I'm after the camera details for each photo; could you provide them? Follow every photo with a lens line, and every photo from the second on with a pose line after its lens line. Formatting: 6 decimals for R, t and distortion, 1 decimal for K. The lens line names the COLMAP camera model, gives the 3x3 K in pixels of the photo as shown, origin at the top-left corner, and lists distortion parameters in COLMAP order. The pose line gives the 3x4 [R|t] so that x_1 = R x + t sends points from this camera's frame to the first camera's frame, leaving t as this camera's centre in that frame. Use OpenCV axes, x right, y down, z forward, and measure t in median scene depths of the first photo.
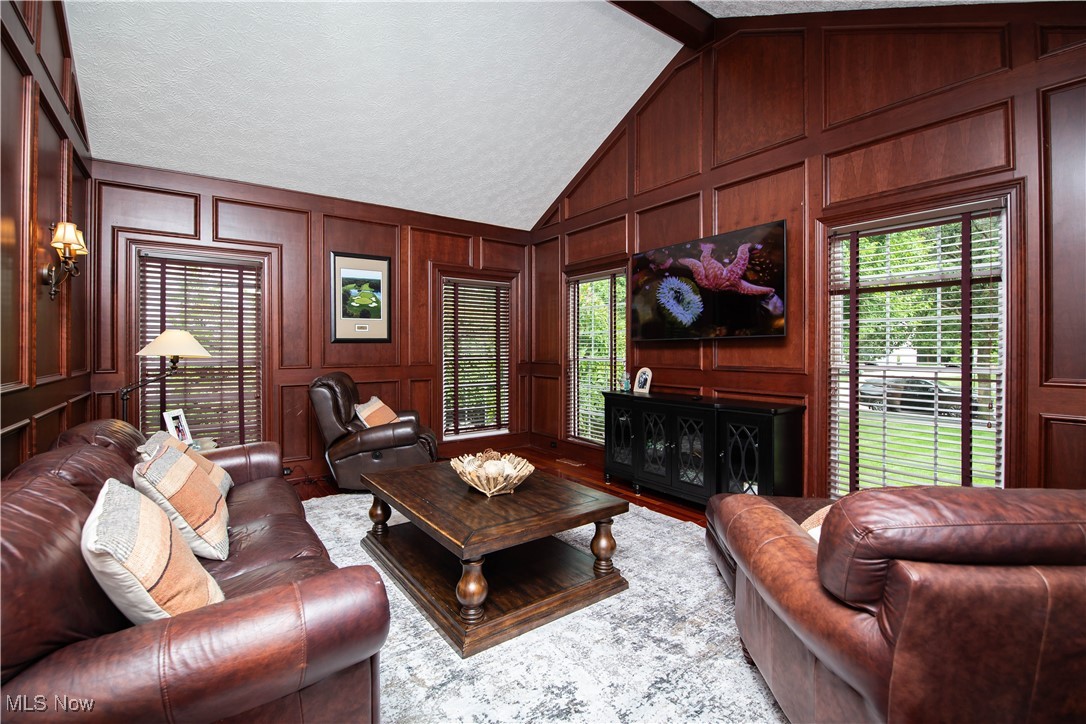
lens RADIAL K [[483.4, 0, 540.1], [0, 483.4, 355.9], [0, 0, 1]] dist [-0.001621, -0.003837]
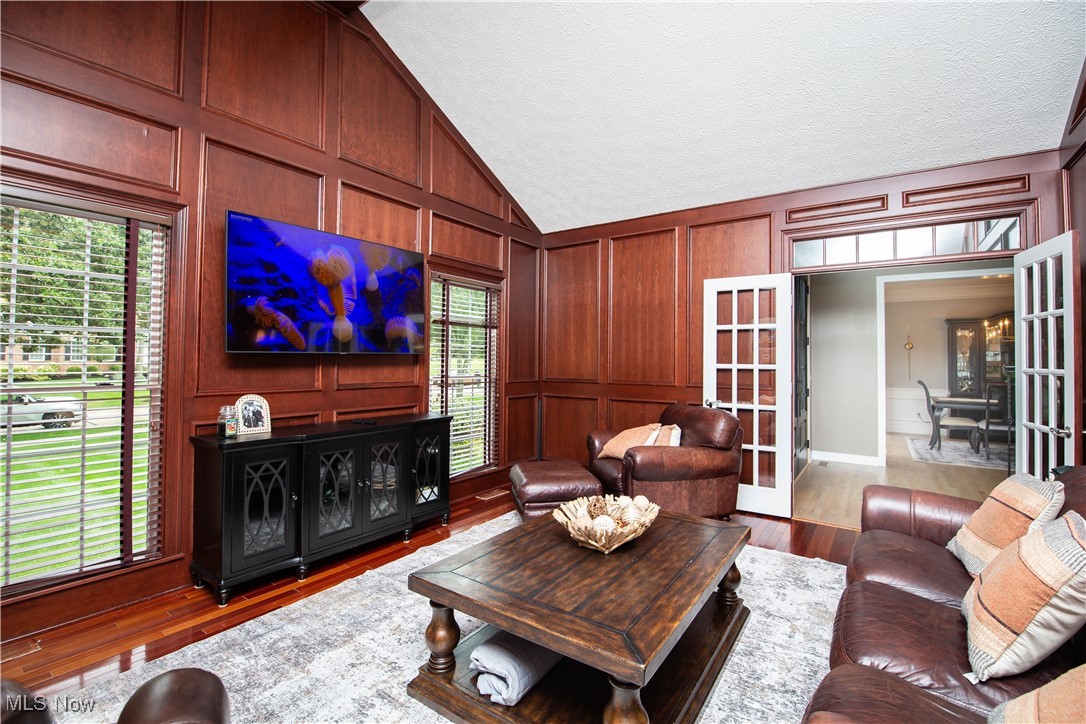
lens RADIAL K [[483.4, 0, 538.7], [0, 483.4, 352.6], [0, 0, 1]] dist [-0.001621, -0.003837]
pose [[-0.326439, 0.009187, 0.945174, -0.643184], [0.002009, 0.999957, -0.009025, -0.031780], [-0.945216, -0.001047, -0.326443, 1.052790]]
